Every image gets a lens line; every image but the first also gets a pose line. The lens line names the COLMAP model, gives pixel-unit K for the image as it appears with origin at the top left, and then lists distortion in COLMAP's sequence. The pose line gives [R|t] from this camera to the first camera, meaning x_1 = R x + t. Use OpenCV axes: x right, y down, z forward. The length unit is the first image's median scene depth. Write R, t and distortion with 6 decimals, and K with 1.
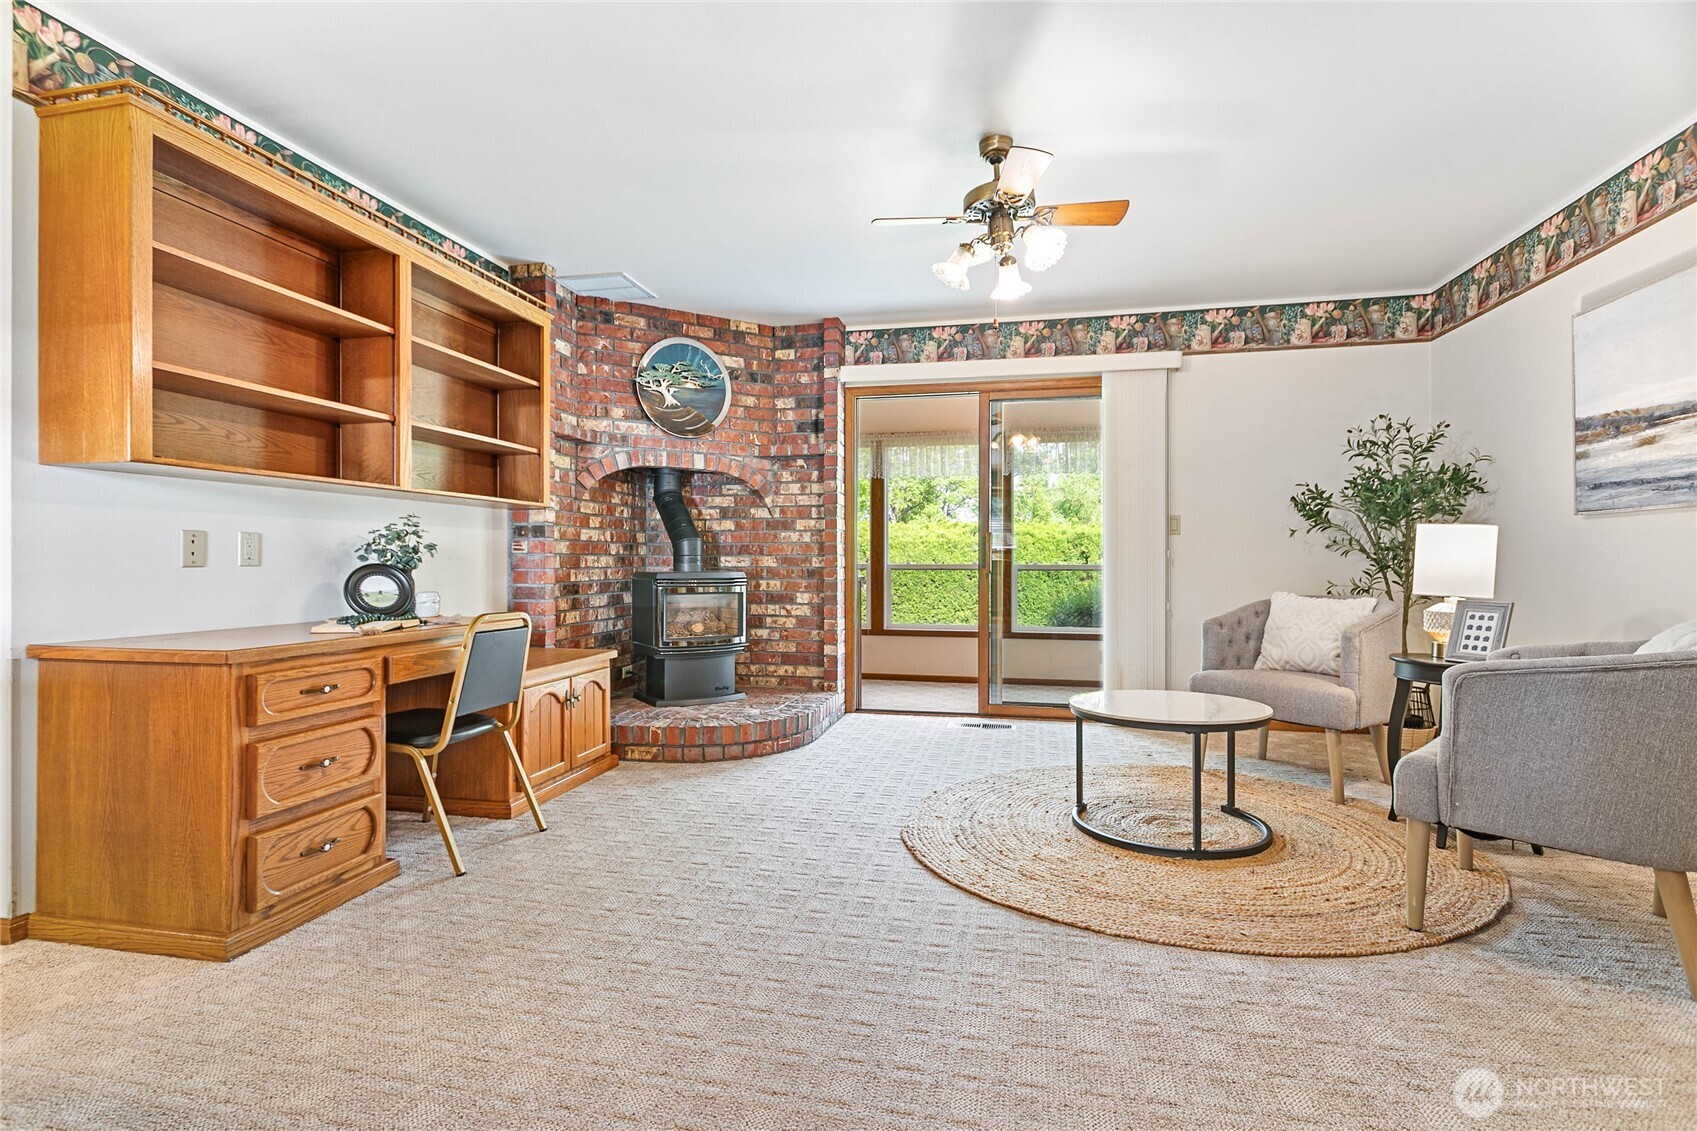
lens RADIAL K [[811.9, 0, 838.1], [0, 811.9, 556.6], [0, 0, 1]] dist [-0.003596, 0.004182]
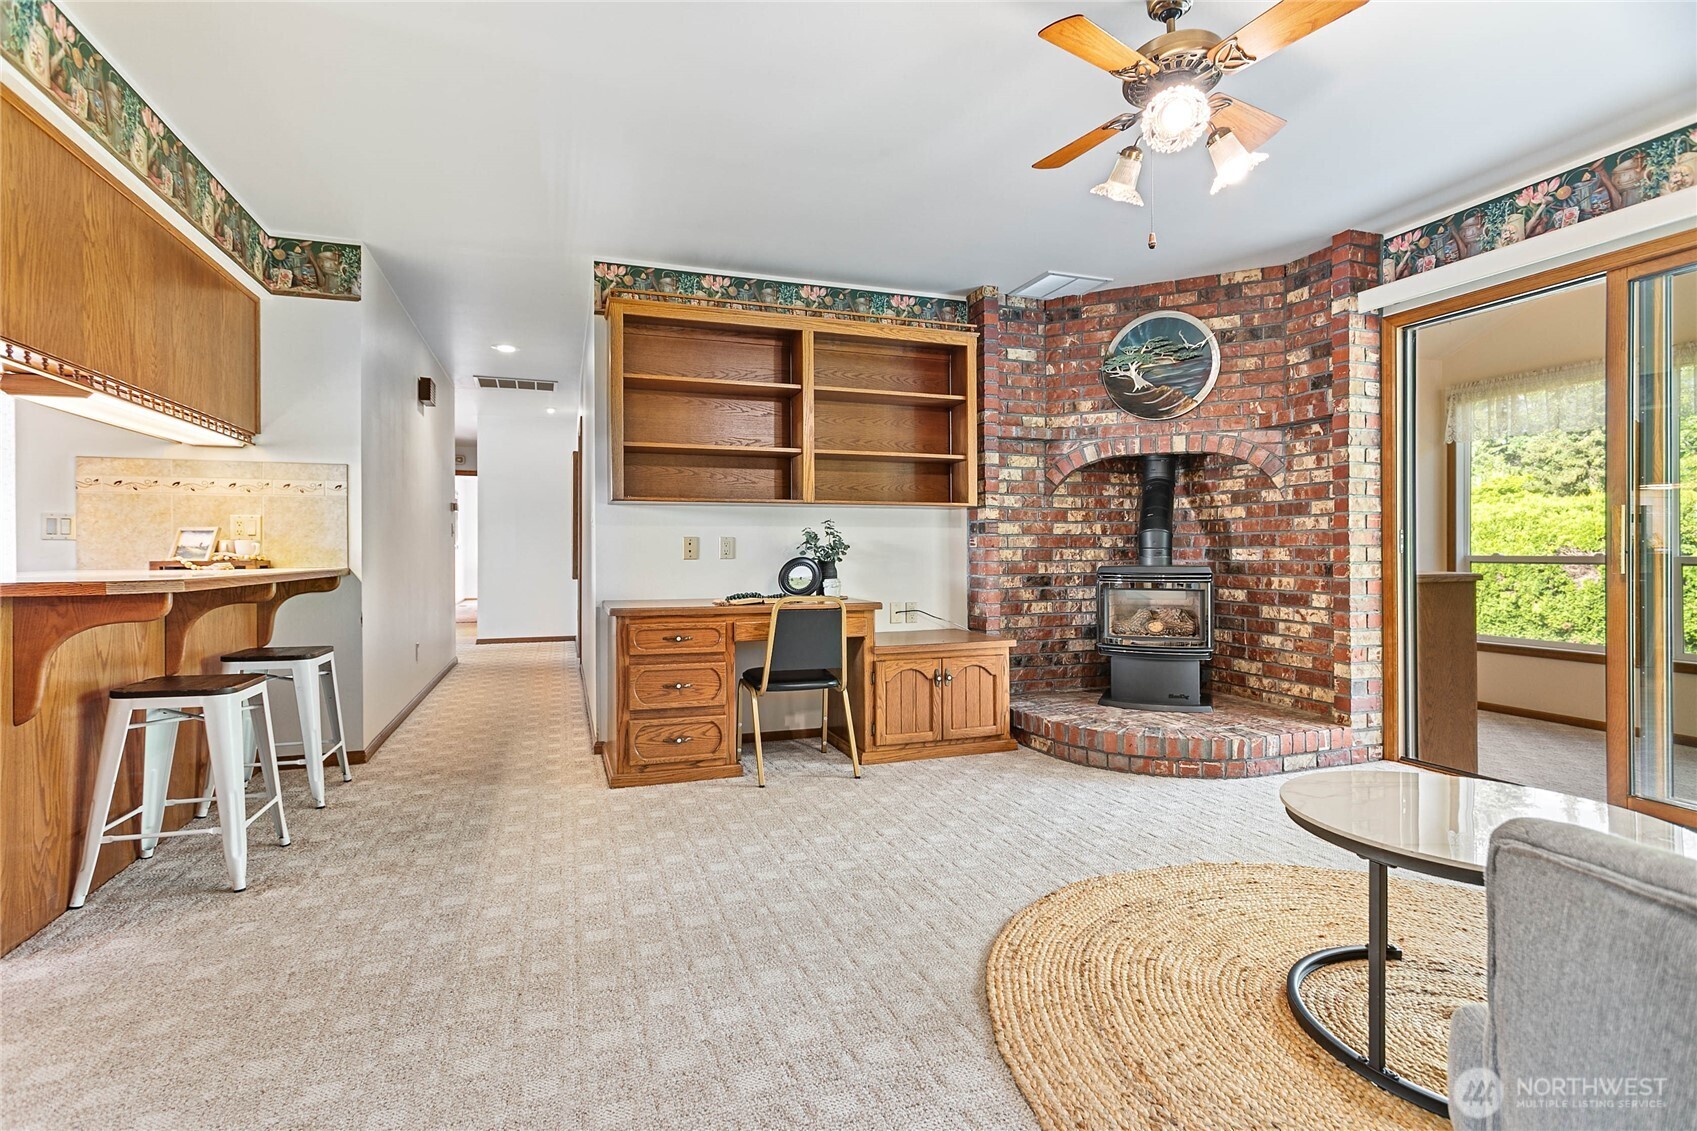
lens RADIAL K [[811.9, 0, 857.1], [0, 811.9, 552.6], [0, 0, 1]] dist [-0.003596, 0.004182]
pose [[0.529862, -0.003400, -0.848077, 0.411964], [0.008070, 0.999967, 0.001033, 0.000101], [0.848046, -0.007391, 0.529871, 0.222864]]
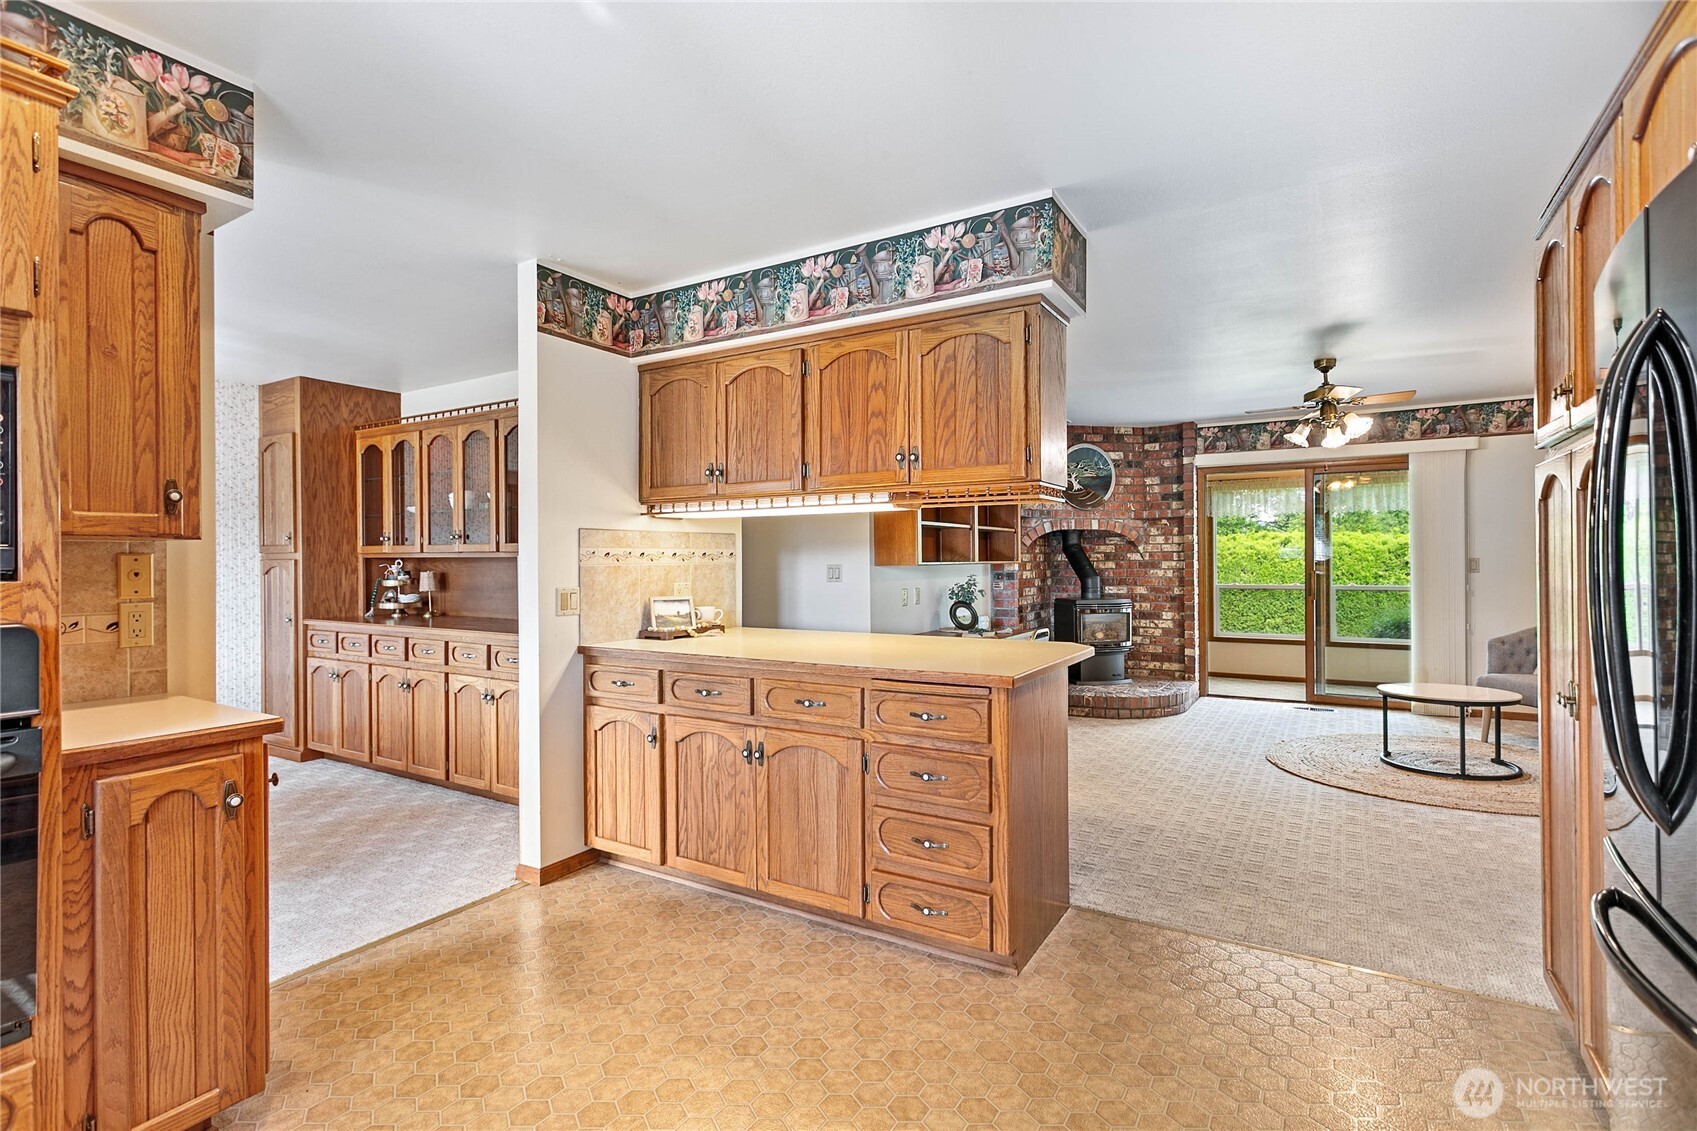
lens RADIAL K [[811.9, 0, 831.4], [0, 811.9, 561.3], [0, 0, 1]] dist [-0.003596, 0.004182]
pose [[0.945214, -0.008503, -0.326340, -0.145699], [0.011118, 0.999919, 0.006150, -0.065281], [0.326261, -0.009442, 0.945233, -0.597197]]
